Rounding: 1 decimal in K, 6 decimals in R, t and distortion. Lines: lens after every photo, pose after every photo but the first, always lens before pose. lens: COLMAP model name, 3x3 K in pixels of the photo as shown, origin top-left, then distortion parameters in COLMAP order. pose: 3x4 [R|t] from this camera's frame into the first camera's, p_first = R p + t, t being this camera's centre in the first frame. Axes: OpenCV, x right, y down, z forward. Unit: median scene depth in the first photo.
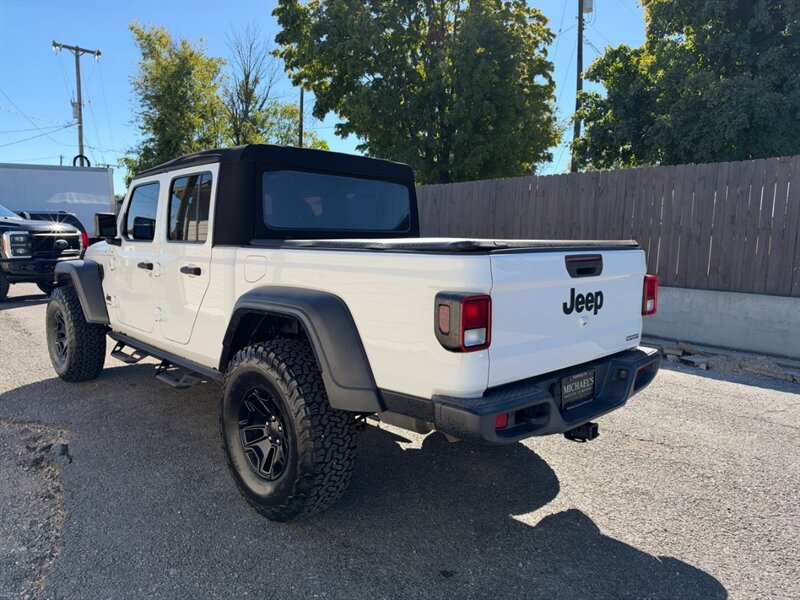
lens RADIAL K [[586.2, 0, 406.4], [0, 586.2, 301.8], [0, 0, 1]] dist [0.014711, -0.033768]
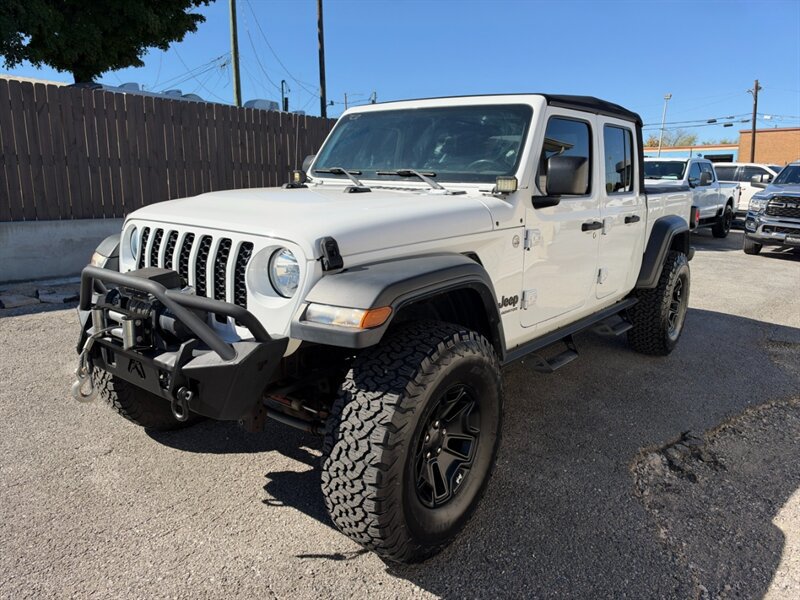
lens RADIAL K [[586.2, 0, 406.4], [0, 586.2, 301.8], [0, 0, 1]] dist [0.014711, -0.033768]
pose [[-0.118309, -0.229110, 0.966184, -0.505284], [0.089605, 0.966585, 0.240177, -0.073471], [-0.988926, 0.114990, -0.093826, 0.552243]]
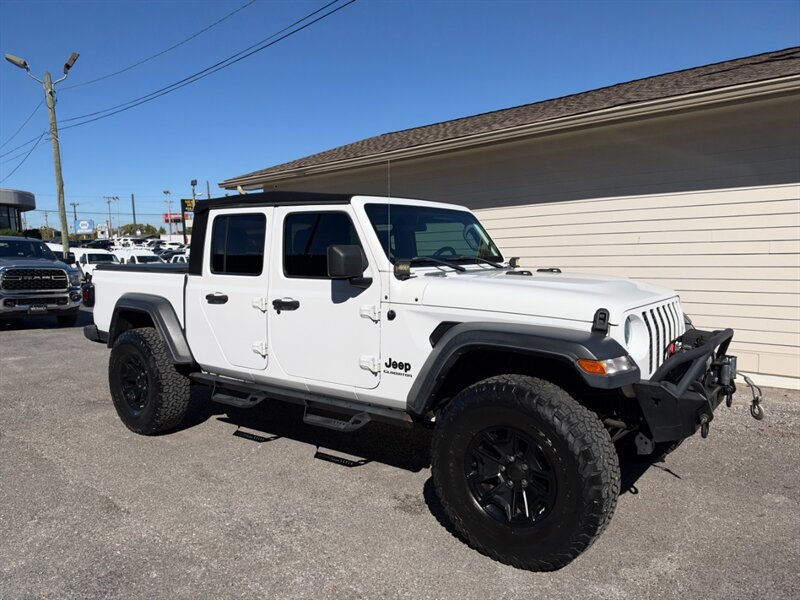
lens RADIAL K [[557.3, 0, 396.0], [0, 557.3, 295.0], [0, 0, 1]] dist [0.049084, -0.060105]
pose [[-0.994671, 0.004561, -0.102995, -0.101477], [-0.015542, 0.980970, 0.193538, -0.113428], [0.101918, 0.194108, -0.975672, 0.885231]]
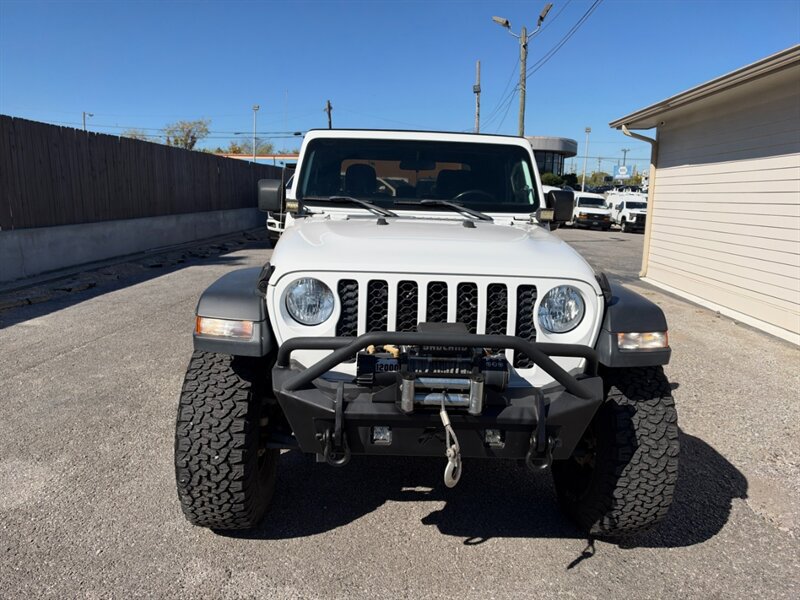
lens RADIAL K [[577.1, 0, 413.5], [0, 577.1, 300.6], [0, 0, 1]] dist [-0.009432, -0.005133]
pose [[-0.728053, -0.170335, 0.664022, -0.403354], [0.031087, 0.959439, 0.280199, -0.103749], [-0.684816, 0.224642, -0.693227, 0.759341]]
